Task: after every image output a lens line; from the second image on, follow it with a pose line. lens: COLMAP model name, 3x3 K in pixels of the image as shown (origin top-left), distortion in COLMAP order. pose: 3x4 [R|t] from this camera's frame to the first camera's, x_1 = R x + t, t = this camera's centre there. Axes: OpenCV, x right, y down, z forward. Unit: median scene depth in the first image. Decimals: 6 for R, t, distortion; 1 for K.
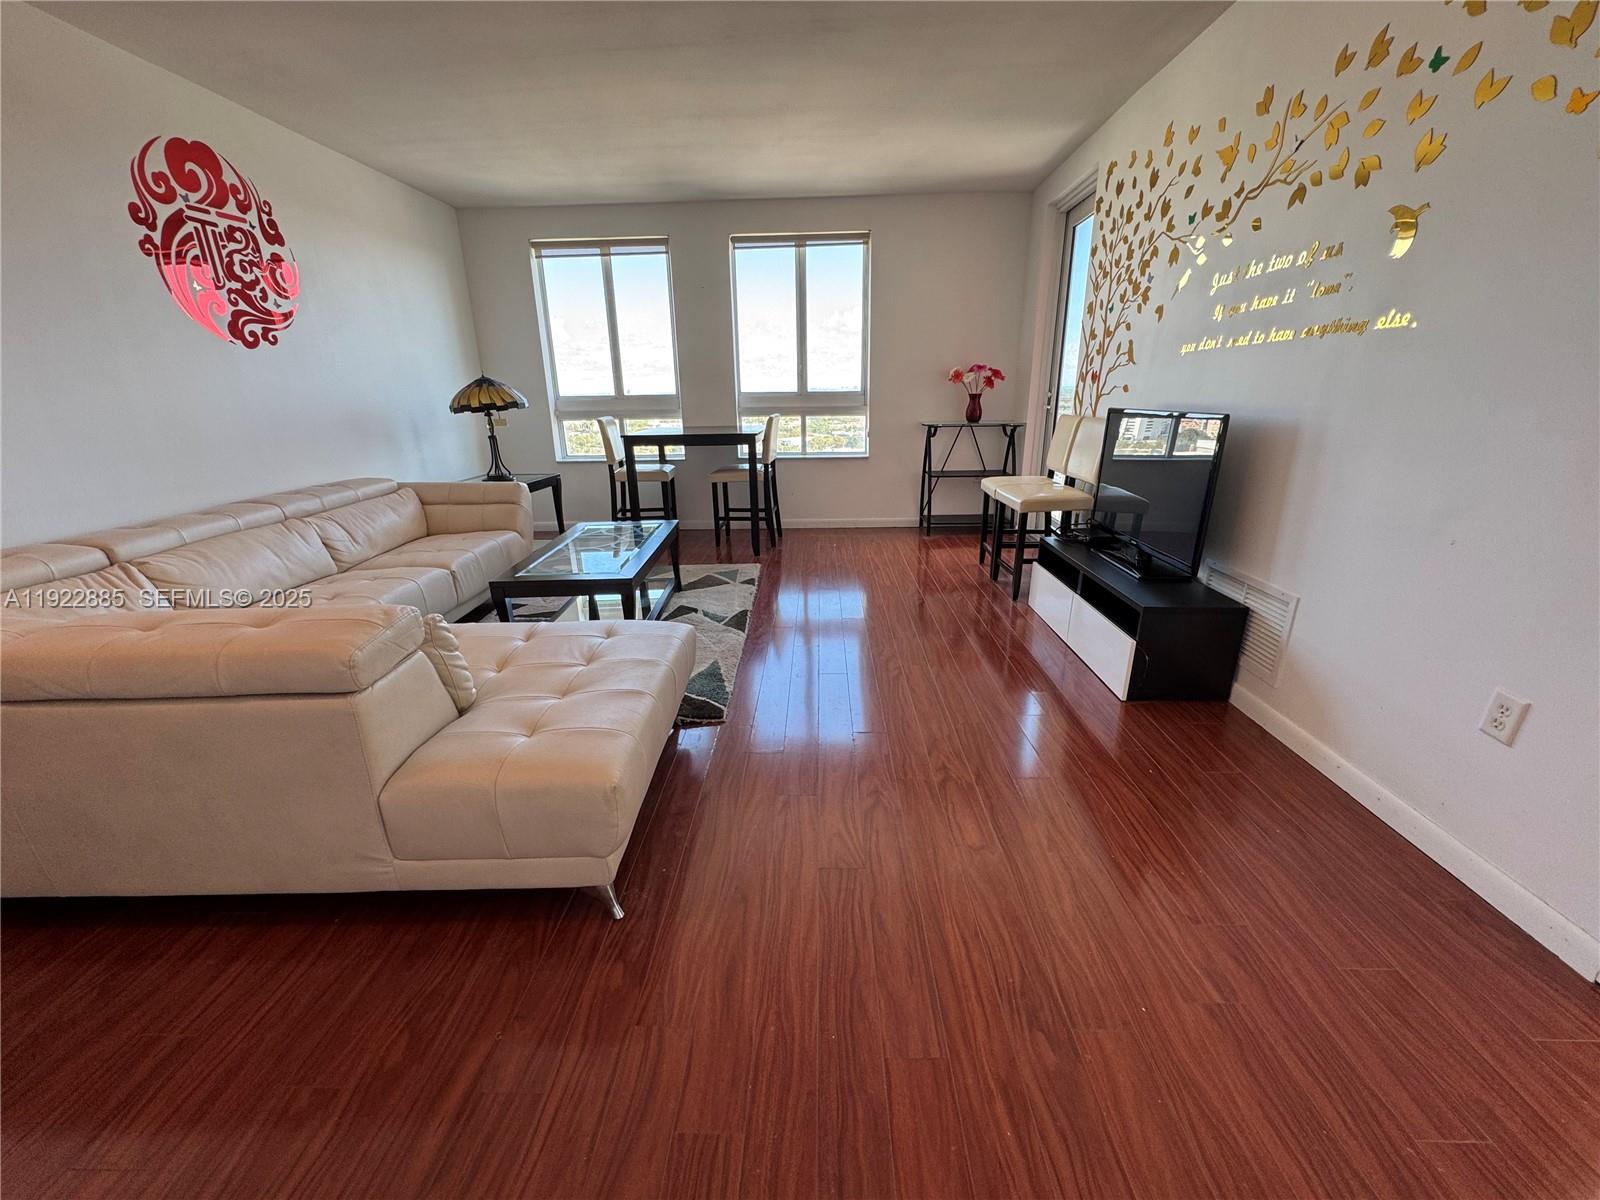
lens RADIAL K [[646.3, 0, 805.4], [0, 646.3, 609.6], [0, 0, 1]] dist [-0.000291, -0.000303]
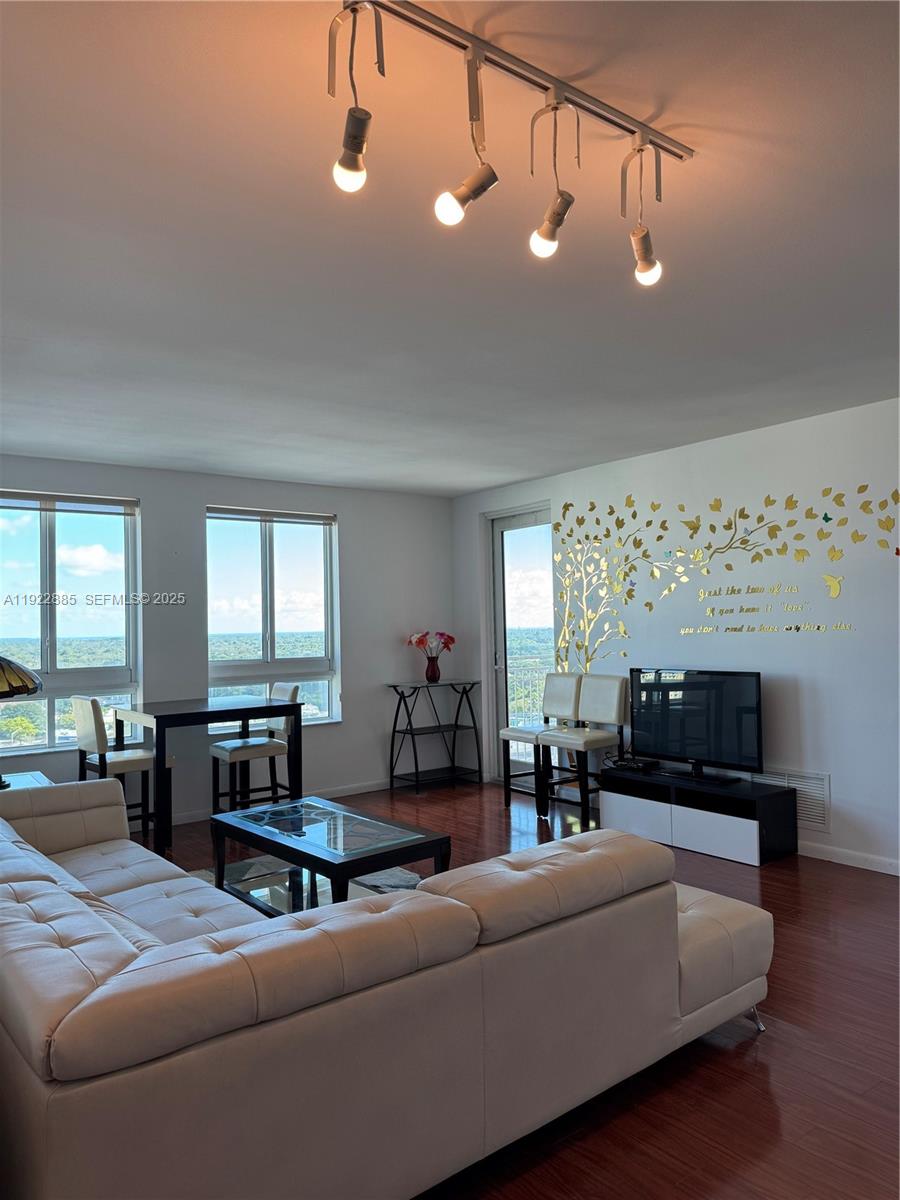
lens RADIAL K [[837.0, 0, 446.6], [0, 837.0, 602.5], [0, 0, 1]] dist [-0.002564, -0.006262]
pose [[0.785027, 0.022745, 0.619044, -0.959350], [0.204651, 0.933693, -0.293829, -0.000660], [-0.584680, 0.357352, 0.728319, -0.120054]]
